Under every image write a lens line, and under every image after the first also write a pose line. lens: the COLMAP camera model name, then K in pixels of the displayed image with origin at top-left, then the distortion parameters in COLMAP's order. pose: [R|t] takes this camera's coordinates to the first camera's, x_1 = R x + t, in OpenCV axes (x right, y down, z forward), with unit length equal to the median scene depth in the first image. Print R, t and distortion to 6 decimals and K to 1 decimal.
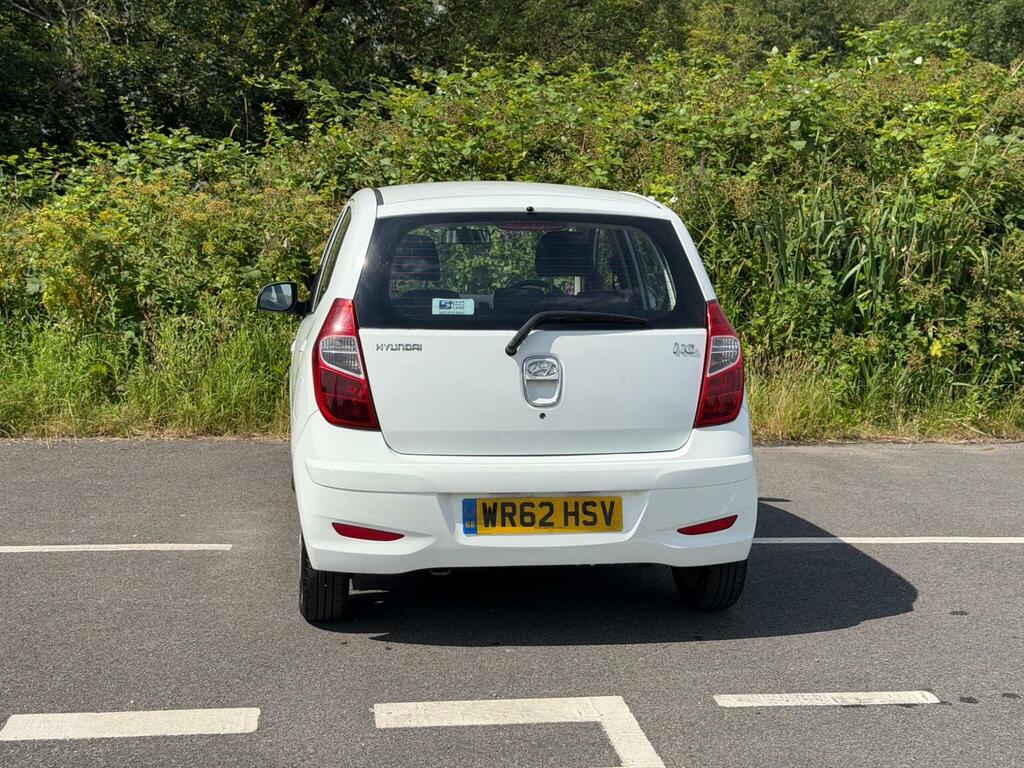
lens RADIAL K [[1426.0, 0, 501.8], [0, 1426.0, 387.4], [0, 0, 1]] dist [0.114874, 0.000000]
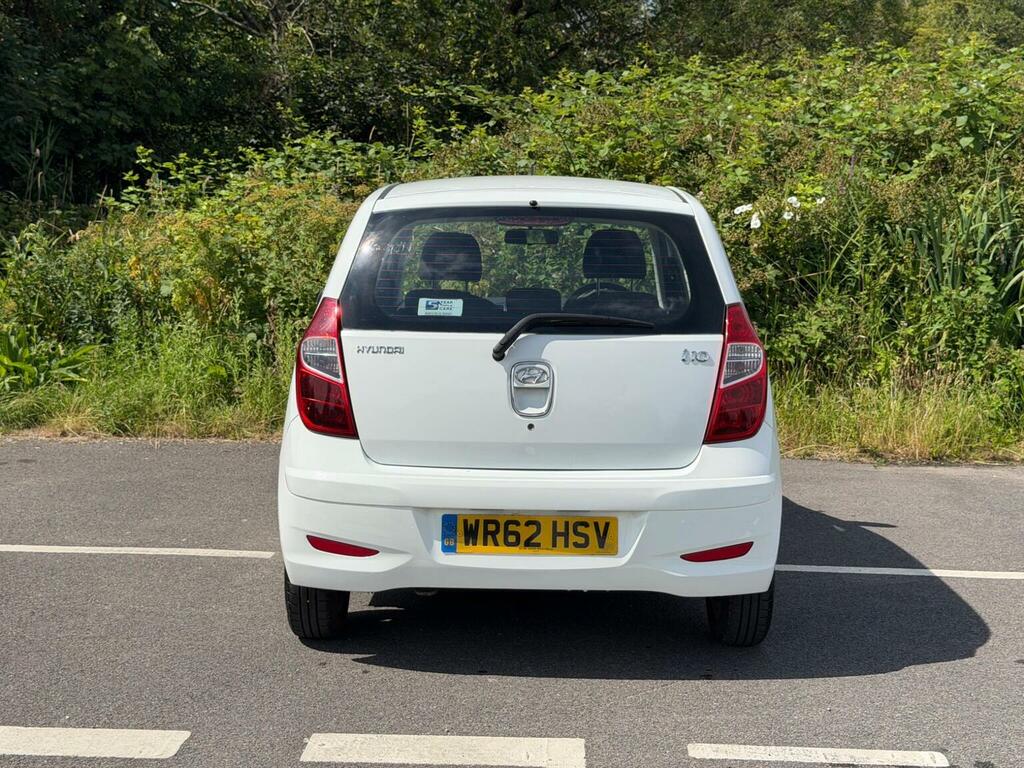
lens RADIAL K [[1426.0, 0, 512.7], [0, 1426.0, 387.1], [0, 0, 1]] dist [0.114874, 0.000000]
pose [[0.987854, 0.018397, -0.154291, 0.081096], [-0.019357, 0.999801, -0.004722, -0.000559], [0.154174, 0.007651, 0.988014, 0.045376]]
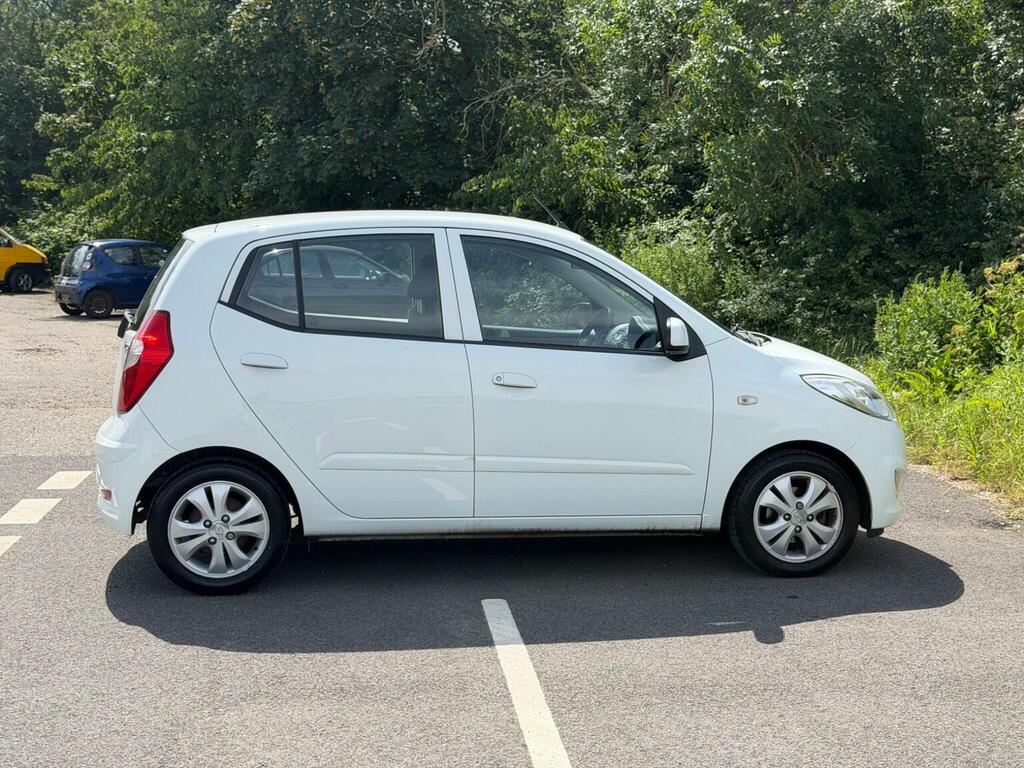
lens RADIAL K [[1426.0, 0, 527.5], [0, 1426.0, 400.7], [0, 0, 1]] dist [0.114874, 0.000000]
pose [[0.017373, 0.095045, -0.995321, 0.715645], [-0.116435, 0.988891, 0.092399, -0.071329], [0.993046, 0.114285, 0.028246, 0.691158]]
